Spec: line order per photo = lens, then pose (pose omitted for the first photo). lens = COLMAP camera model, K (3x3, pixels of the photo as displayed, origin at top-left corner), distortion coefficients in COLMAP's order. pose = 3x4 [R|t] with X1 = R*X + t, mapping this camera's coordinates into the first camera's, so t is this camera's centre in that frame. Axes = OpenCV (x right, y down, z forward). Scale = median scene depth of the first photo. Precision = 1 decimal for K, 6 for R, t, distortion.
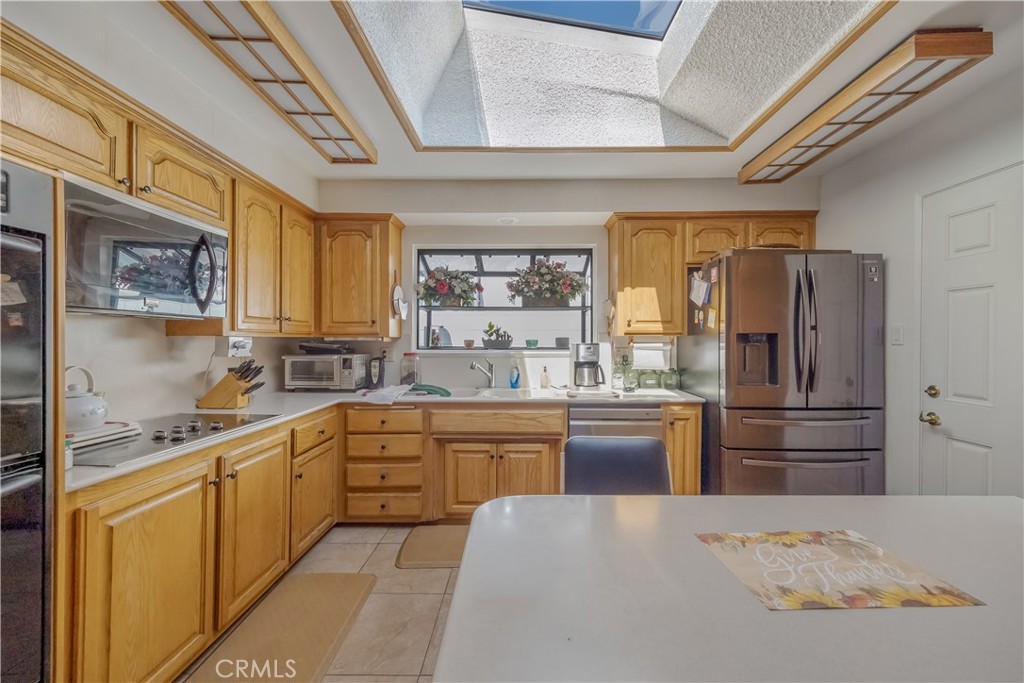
lens RADIAL K [[416.9, 0, 517.4], [0, 416.9, 339.9], [0, 0, 1]] dist [0.009252, 0.000815]
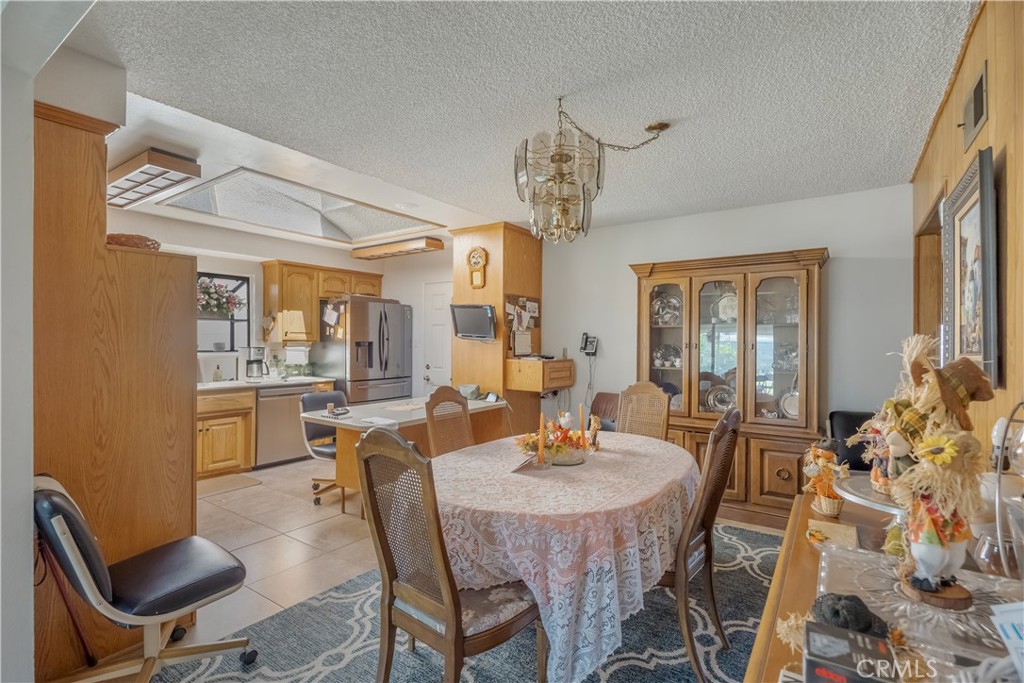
lens RADIAL K [[480.2, 0, 515.9], [0, 480.2, 345.7], [0, 0, 1]] dist [-0.000319, -0.000332]
pose [[0.552524, -0.001651, 0.833495, -0.724602], [-0.005937, 0.999965, 0.005917, -0.012028], [-0.833476, -0.008217, 0.552495, -0.661818]]
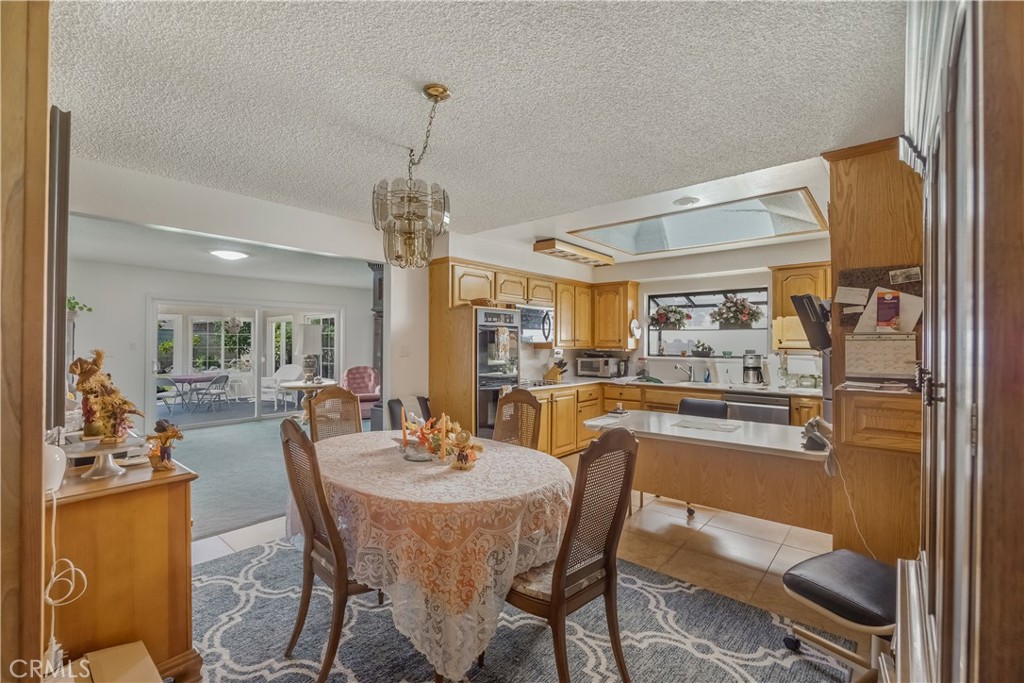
lens RADIAL K [[457.6, 0, 510.5], [0, 457.6, 334.8], [0, 0, 1]] dist [0.001376, 0.000251]
pose [[0.765228, -0.008530, -0.643702, 0.572361], [-0.002883, 0.999857, -0.016676, -0.033187], [0.643752, 0.014617, 0.765094, -0.830506]]
